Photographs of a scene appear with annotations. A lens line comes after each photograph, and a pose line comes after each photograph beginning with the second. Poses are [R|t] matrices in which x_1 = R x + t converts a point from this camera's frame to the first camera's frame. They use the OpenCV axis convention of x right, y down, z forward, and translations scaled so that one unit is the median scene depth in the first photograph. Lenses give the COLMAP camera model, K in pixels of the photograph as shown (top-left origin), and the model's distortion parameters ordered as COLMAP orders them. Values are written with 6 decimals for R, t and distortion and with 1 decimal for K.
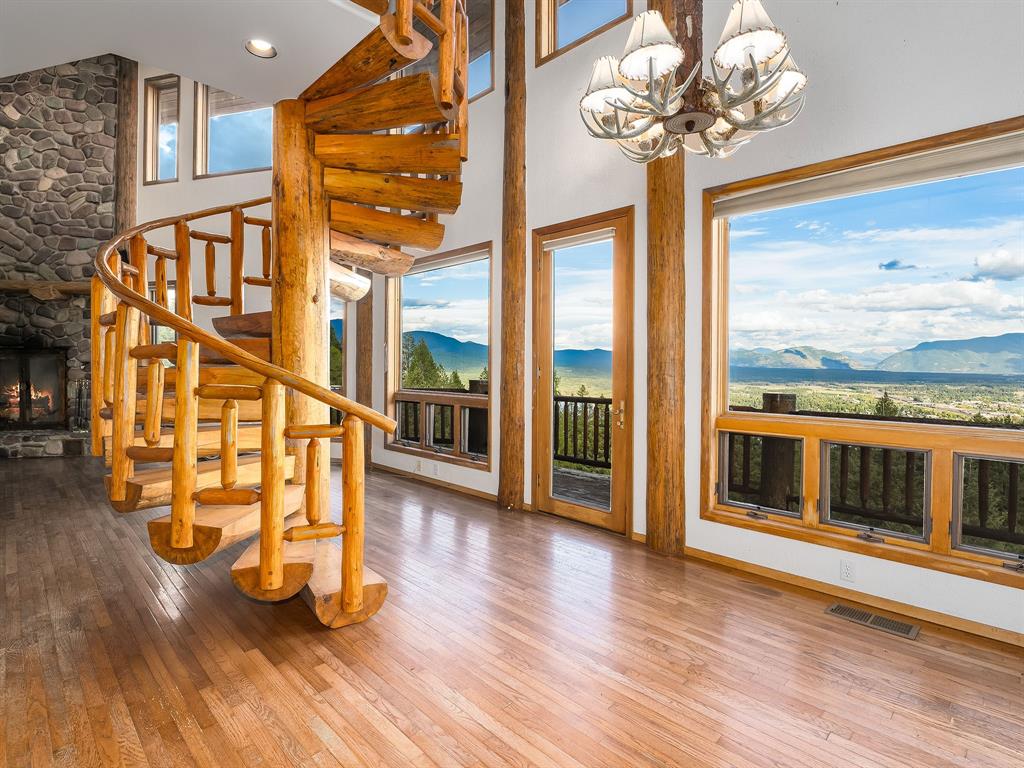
lens RADIAL K [[521.1, 0, 504.3], [0, 521.1, 370.0], [0, 0, 1]] dist [-0.023827, -0.000138]
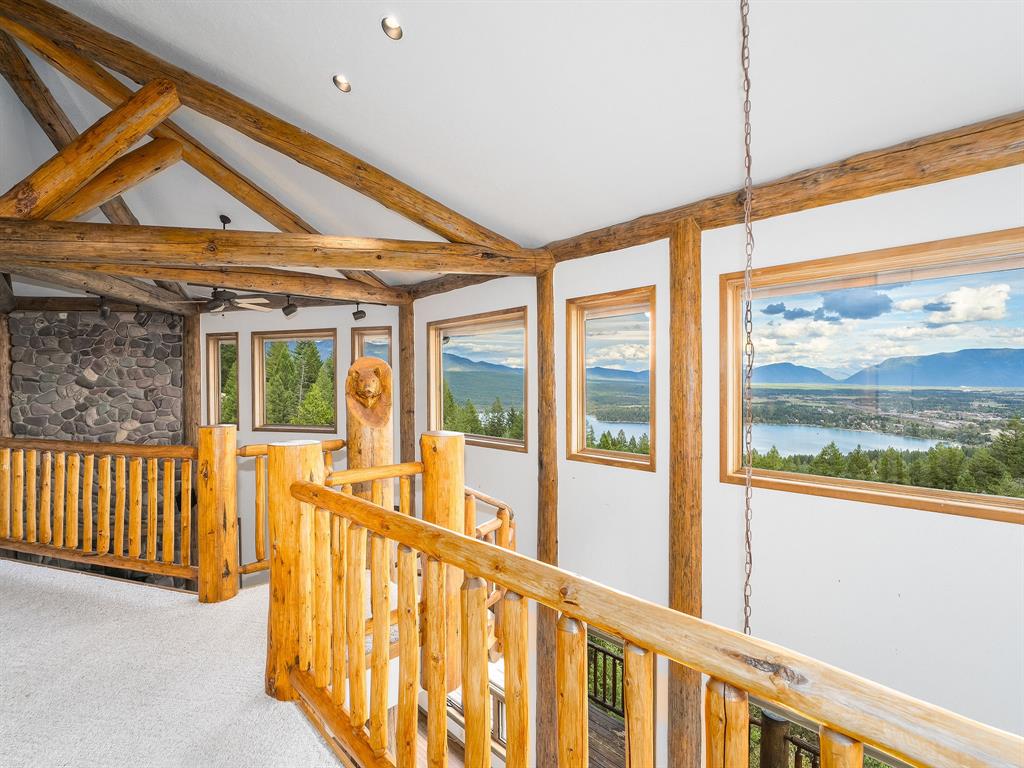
lens RADIAL K [[474.9, 0, 513.8], [0, 474.9, 385.8], [0, 0, 1]] dist [-0.035477, 0.004782]
pose [[0.999939, -0.010997, -0.000381, -0.066384], [0.010997, 0.999939, -0.000730, -0.947072], [0.000389, 0.000726, 1.000000, -0.050555]]
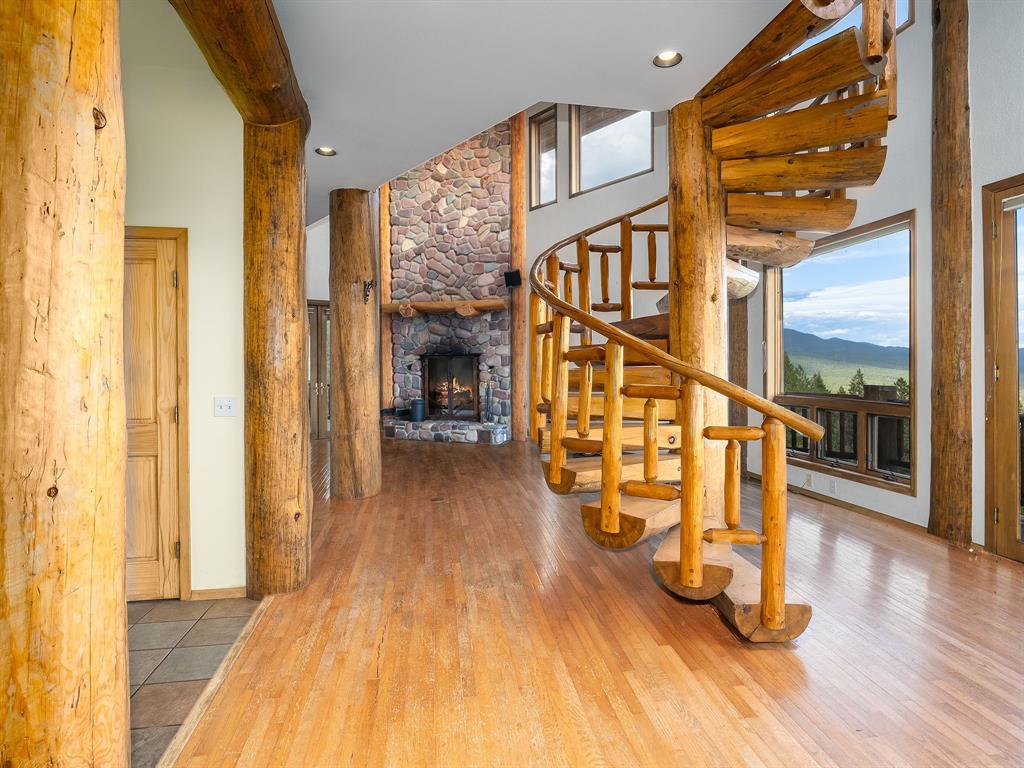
lens RADIAL K [[549.6, 0, 523.4], [0, 549.6, 366.8], [0, 0, 1]] dist [-0.011285, -0.000989]
pose [[0.831251, -0.009894, -0.555809, -0.083715], [0.004771, 0.999932, -0.010665, 0.001900], [0.555876, 0.006213, 0.831242, -0.053576]]
